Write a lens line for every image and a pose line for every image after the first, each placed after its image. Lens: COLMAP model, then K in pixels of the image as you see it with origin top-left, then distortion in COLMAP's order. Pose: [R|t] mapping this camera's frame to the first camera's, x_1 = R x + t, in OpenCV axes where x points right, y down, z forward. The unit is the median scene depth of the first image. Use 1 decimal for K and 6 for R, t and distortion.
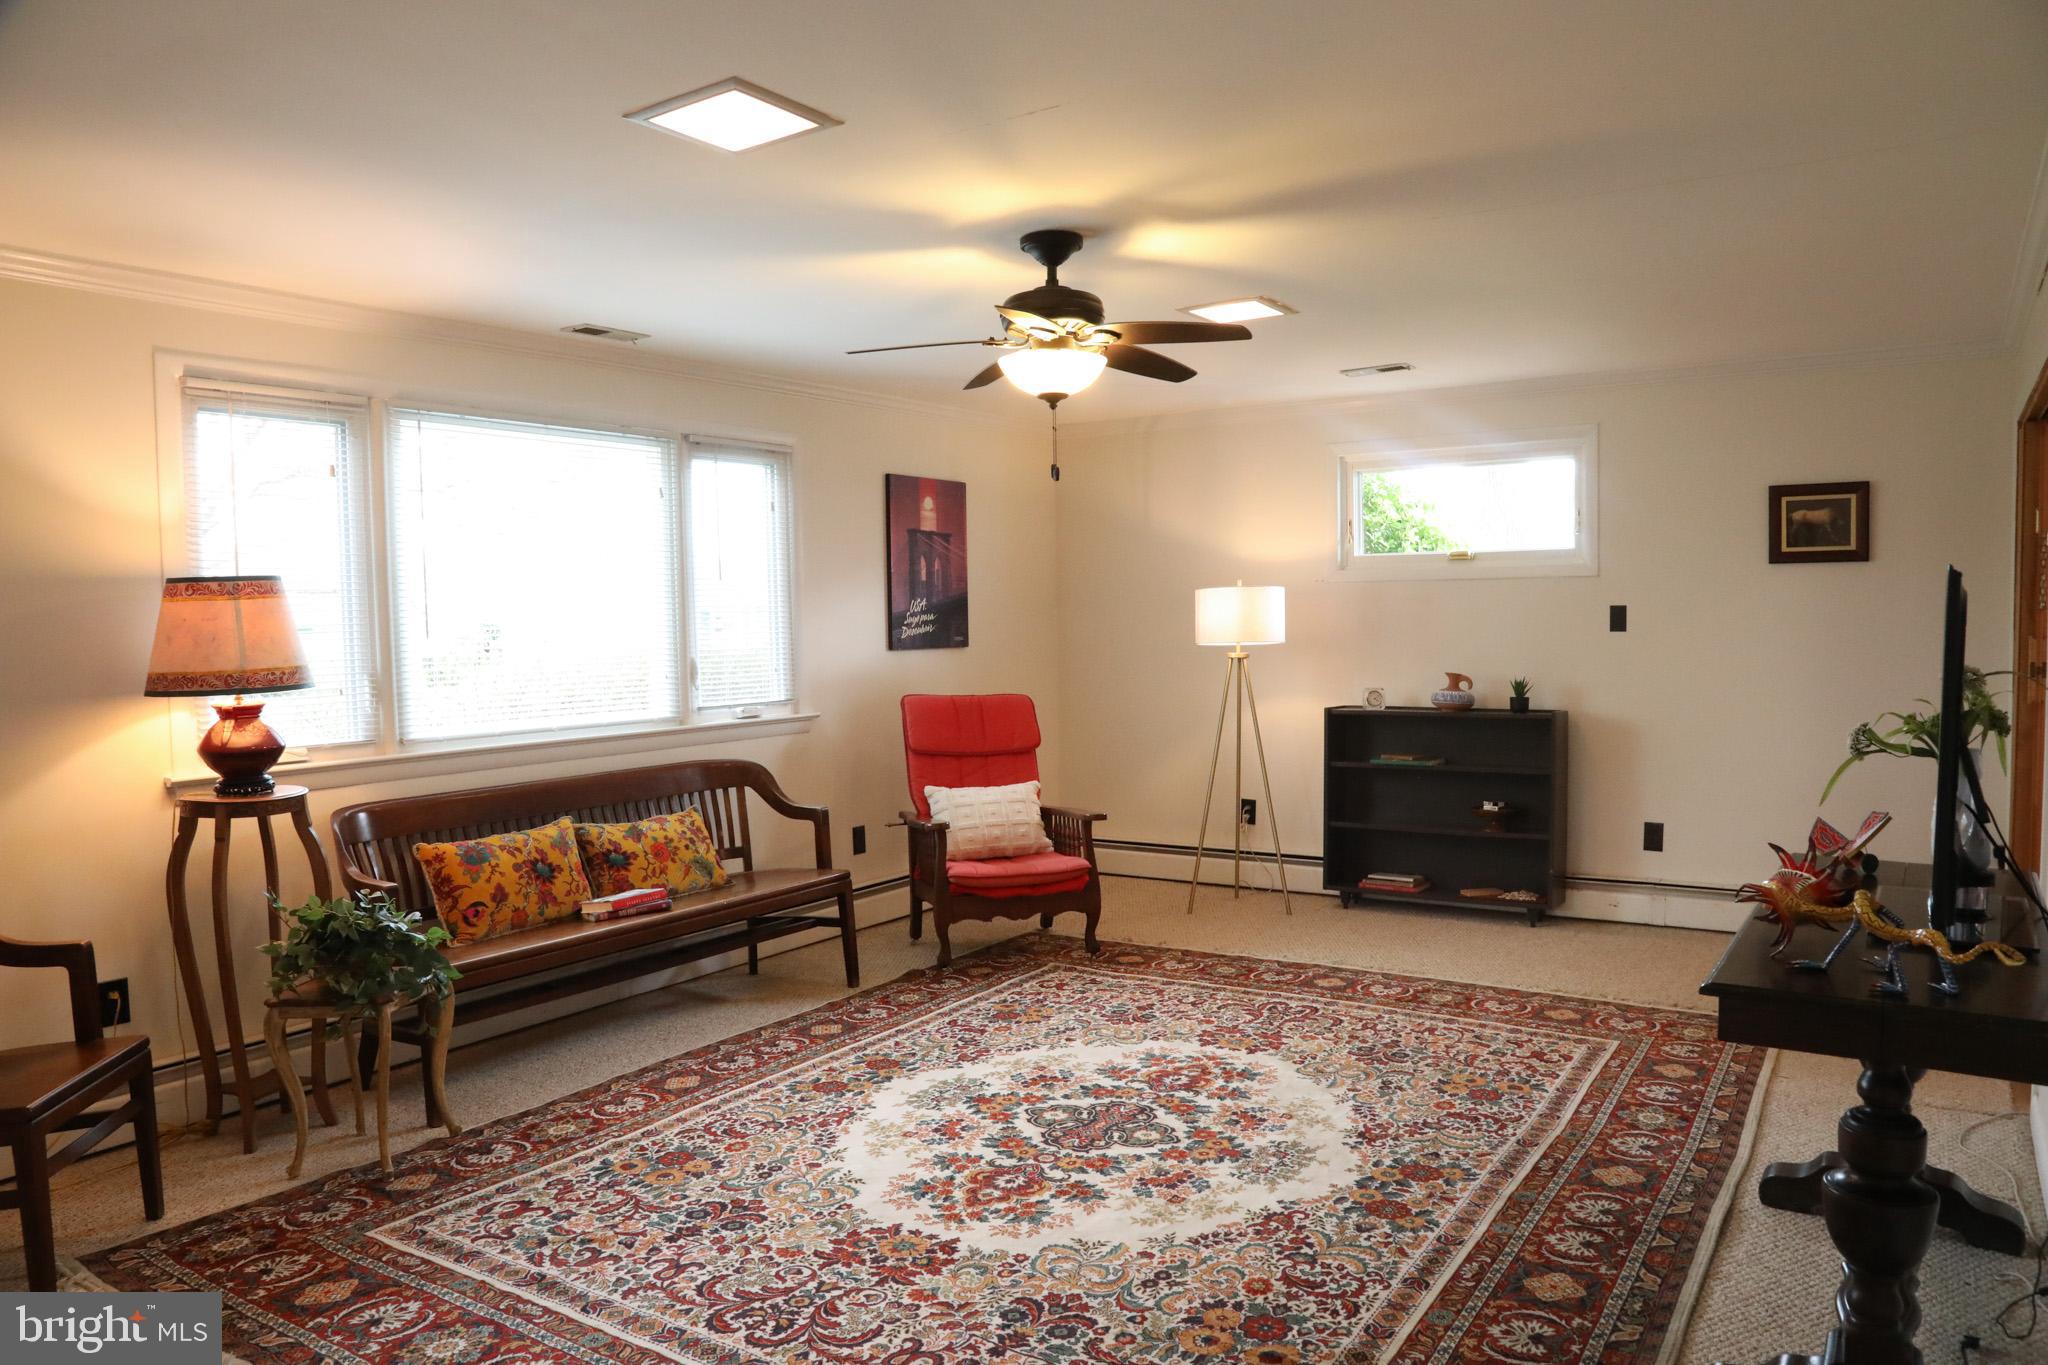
lens RADIAL K [[1407.3, 0, 1027.1], [0, 1407.3, 689.5], [0, 0, 1]] dist [-0.121249, 0.066040]
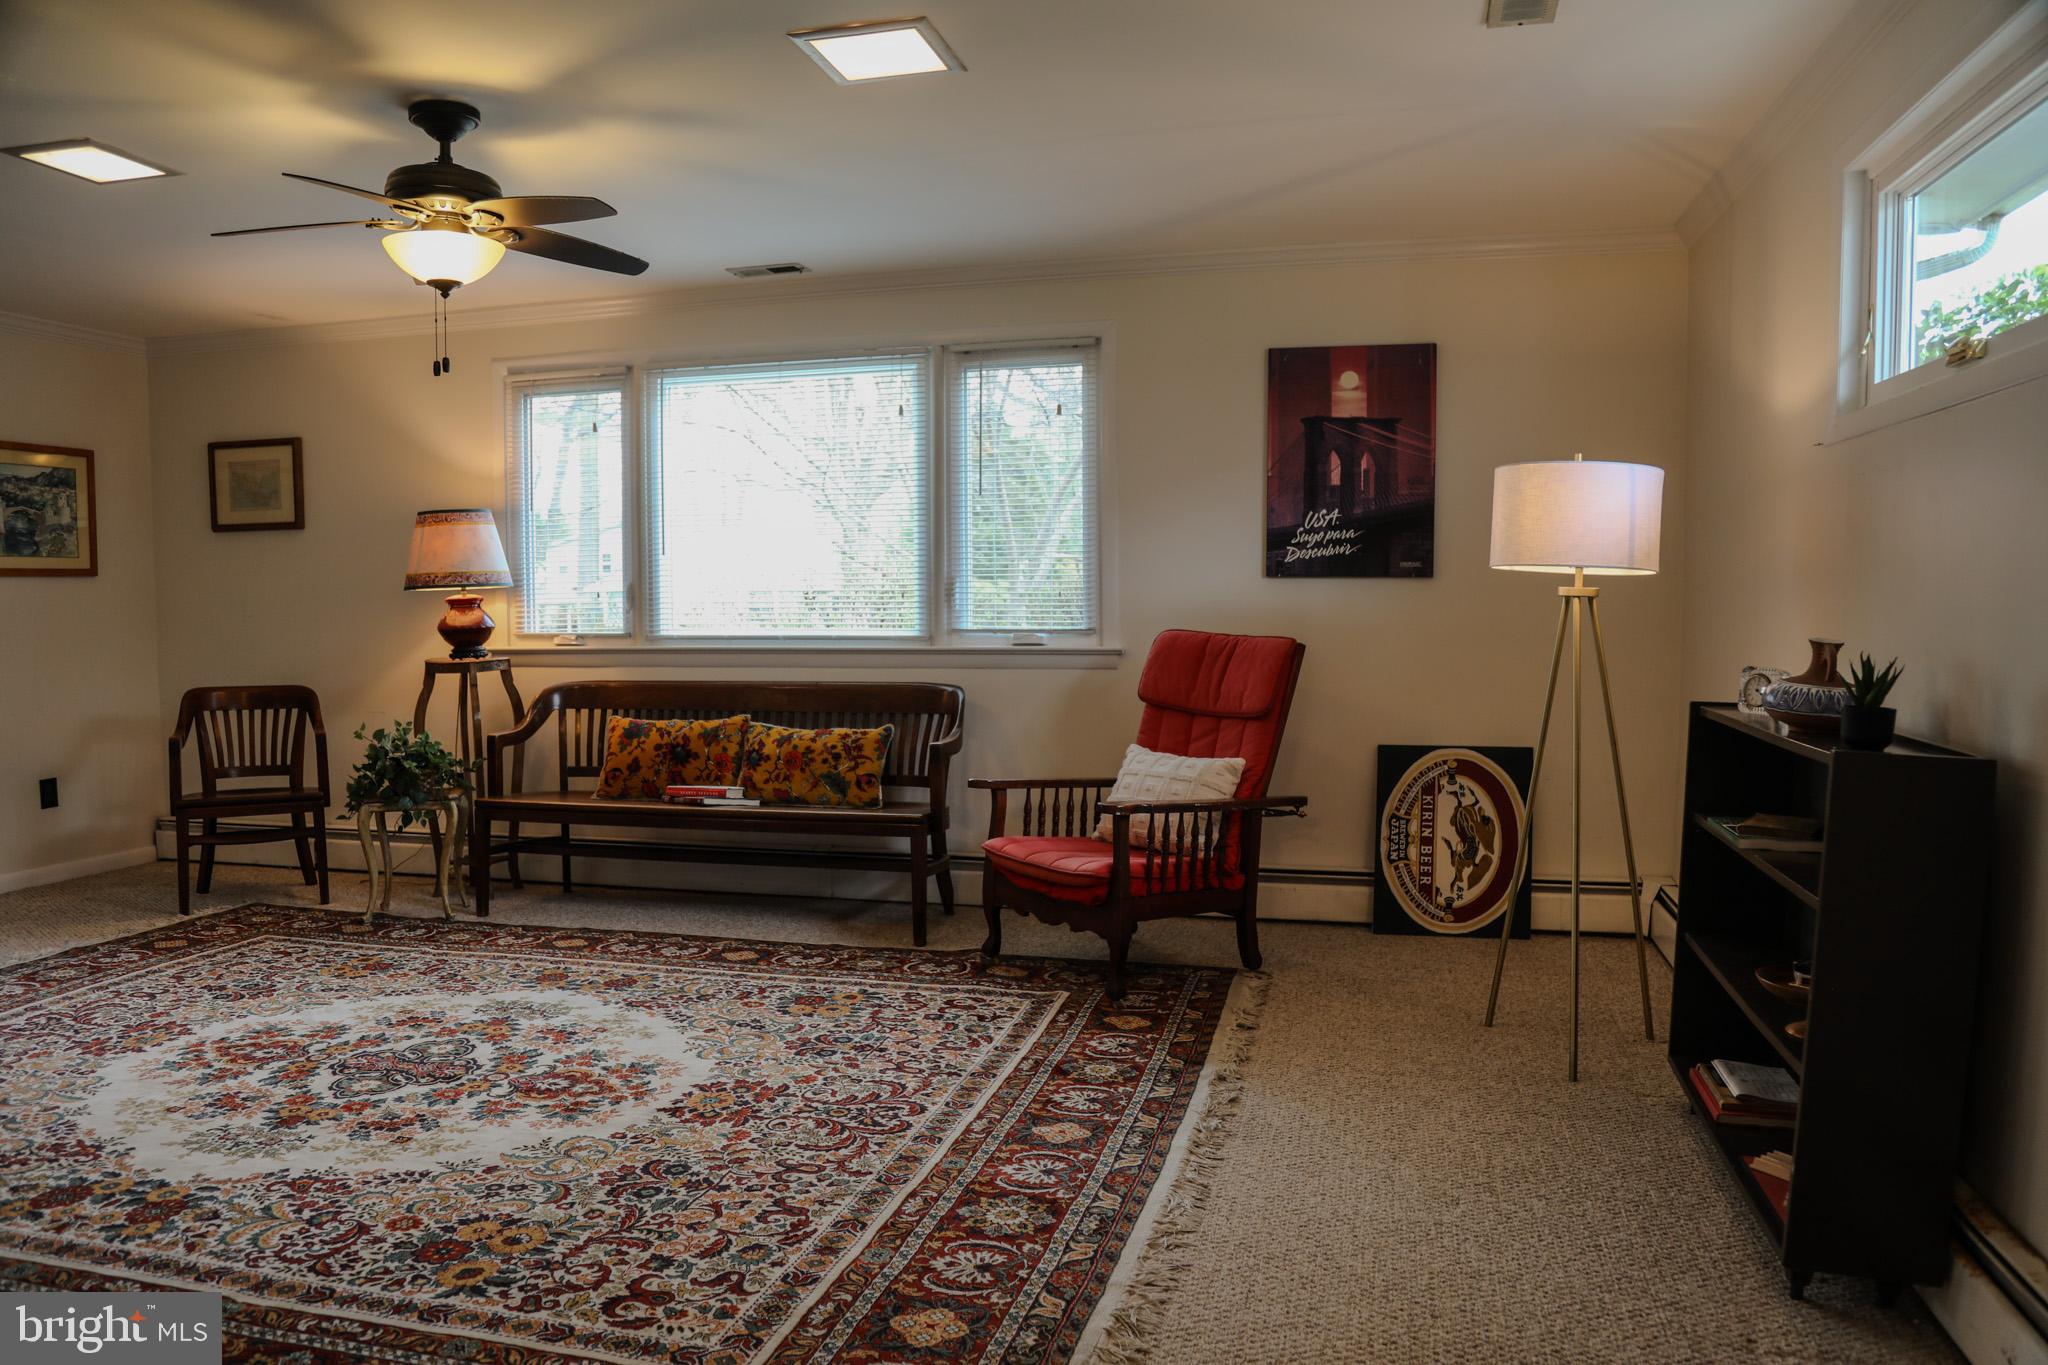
lens RADIAL K [[1407.3, 0, 1039.8], [0, 1407.3, 693.9], [0, 0, 1]] dist [-0.121249, 0.066040]
pose [[0.338359, 0.085218, -0.937151, 0.847498], [-0.048647, 0.996143, 0.073018, -0.020081], [0.939759, 0.020883, 0.341200, 0.884891]]
